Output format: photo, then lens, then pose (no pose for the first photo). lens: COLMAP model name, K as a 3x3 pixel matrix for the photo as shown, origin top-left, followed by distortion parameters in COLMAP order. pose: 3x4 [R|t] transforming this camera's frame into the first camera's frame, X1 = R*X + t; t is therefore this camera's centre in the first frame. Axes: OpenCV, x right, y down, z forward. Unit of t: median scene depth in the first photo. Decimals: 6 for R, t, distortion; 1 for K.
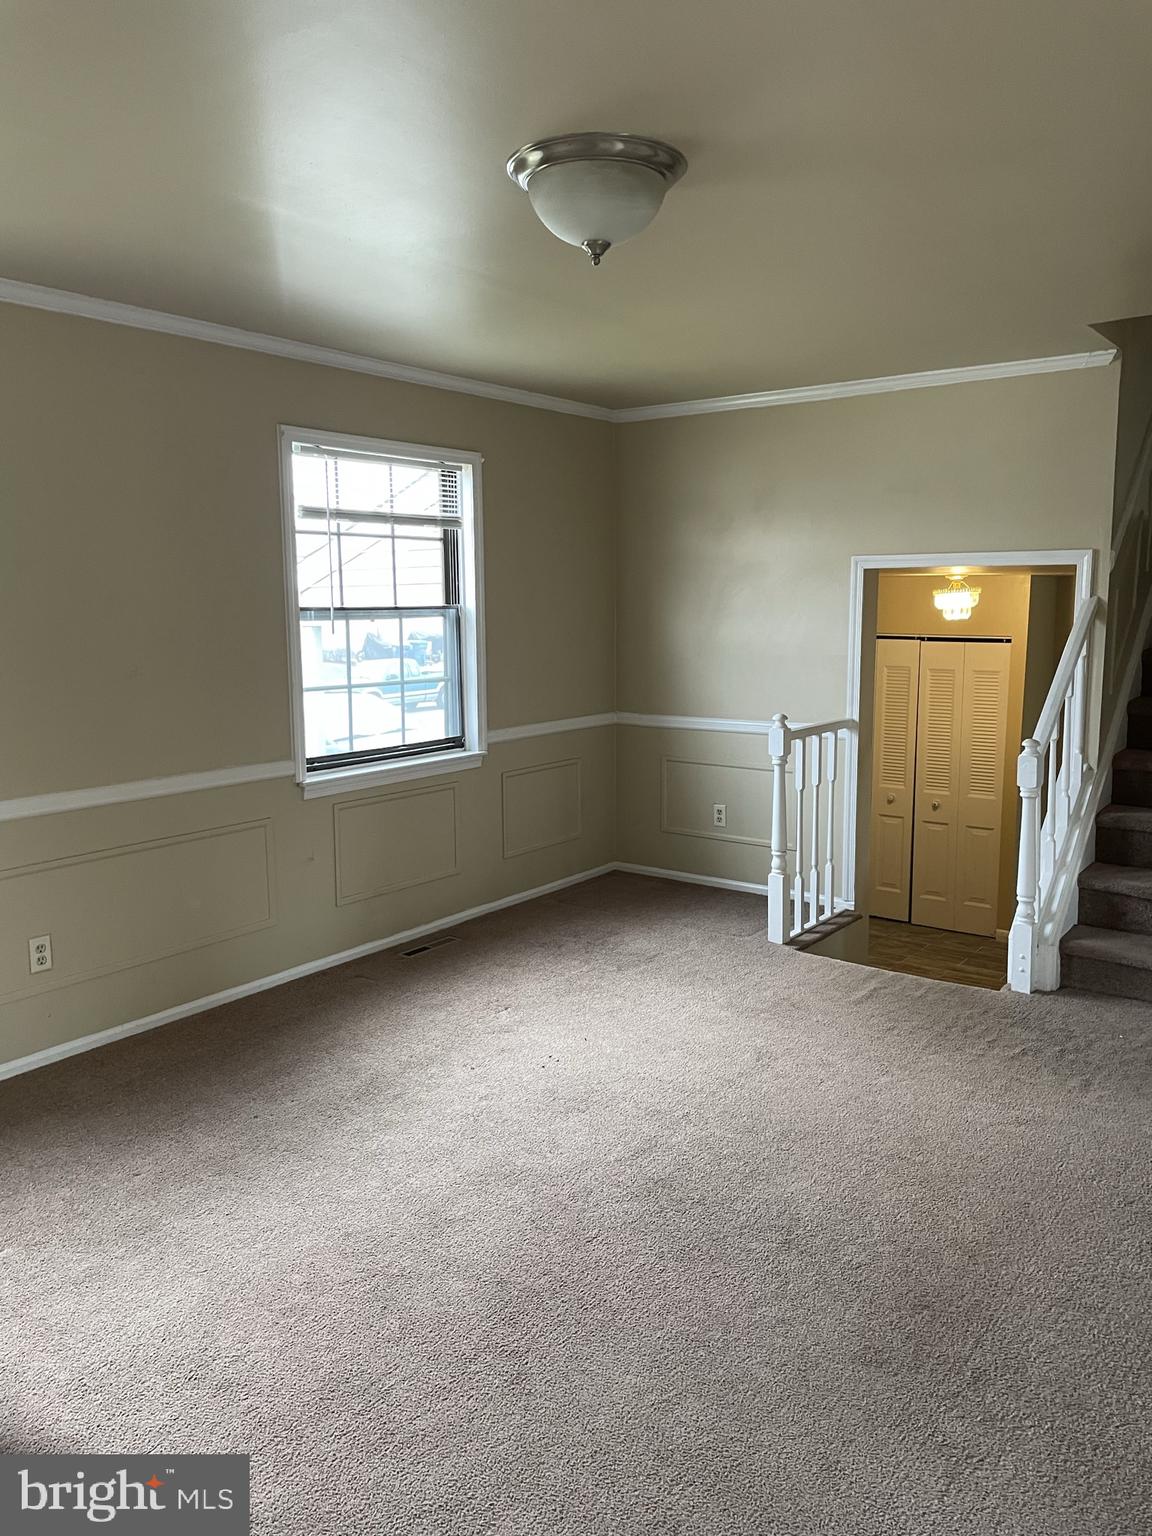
lens RADIAL K [[1154.6, 0, 583.8], [0, 1154.6, 750.1], [0, 0, 1]] dist [0.111510, -0.140713]
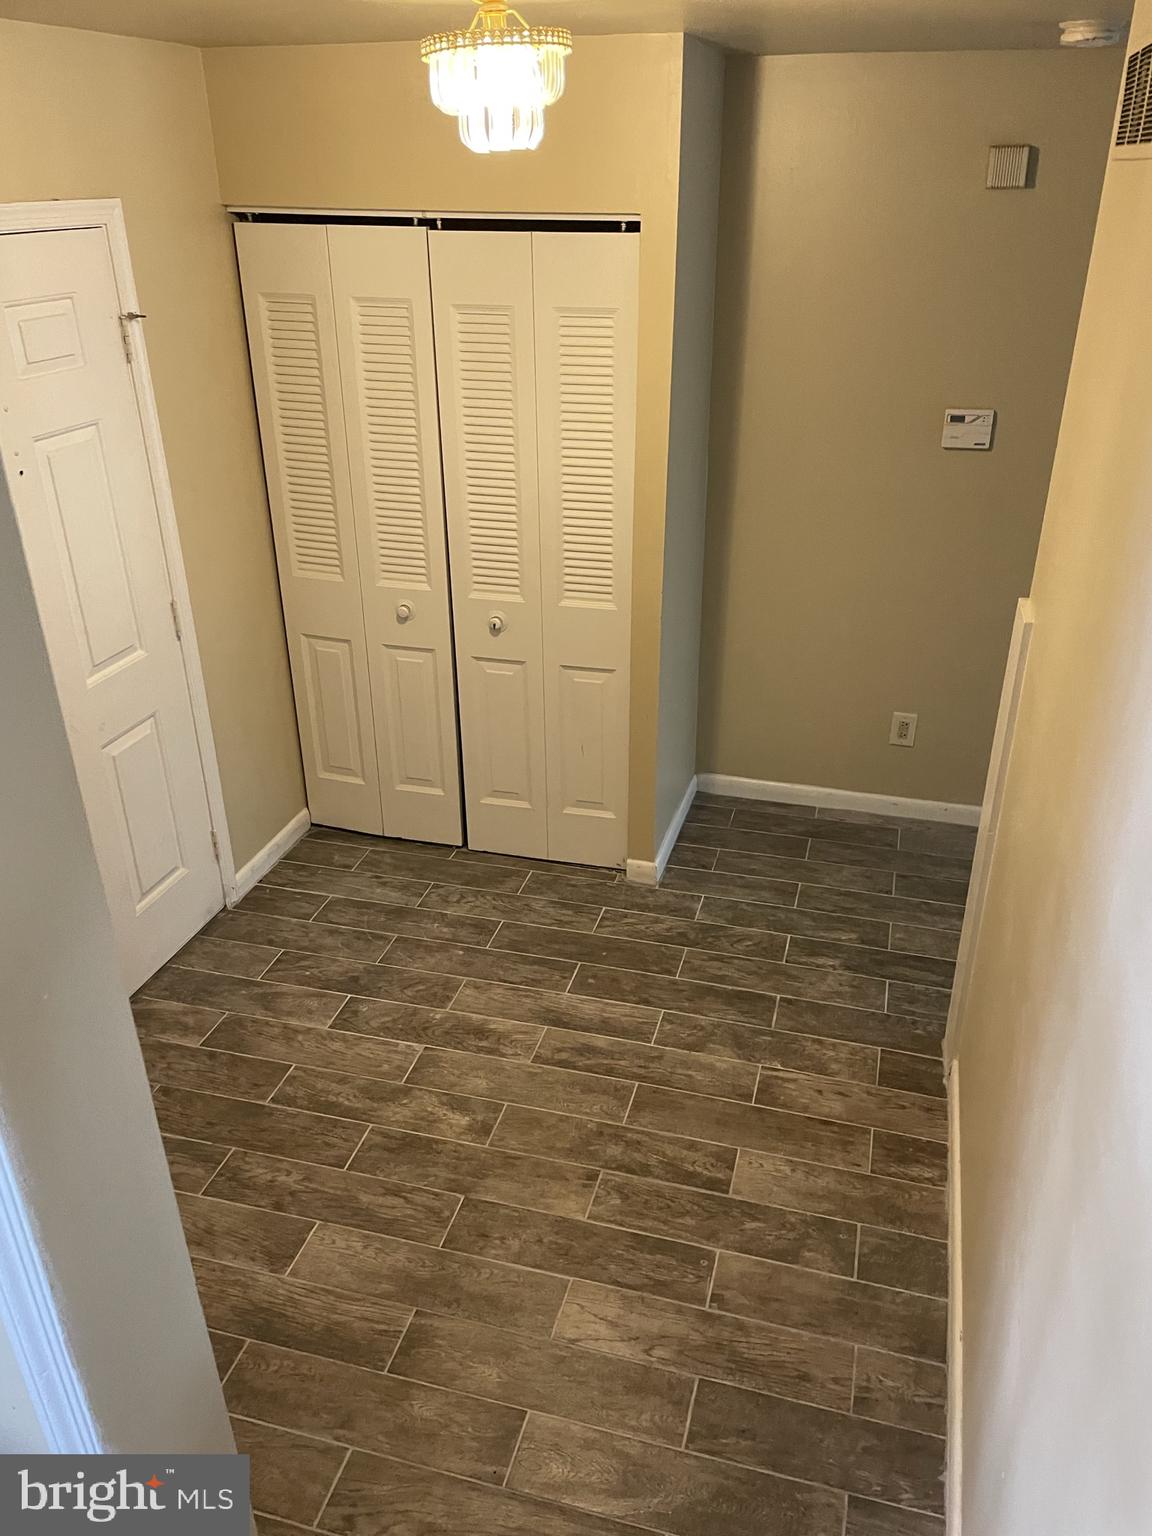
lens RADIAL K [[1154.6, 0, 583.8], [0, 1154.6, 750.1], [0, 0, 1]] dist [0.111510, -0.140713]
pose [[0.936218, -0.159194, 0.313295, 0.191100], [0.051878, 0.944351, 0.324823, -0.054997], [-0.347570, -0.287852, 0.892377, 0.589657]]
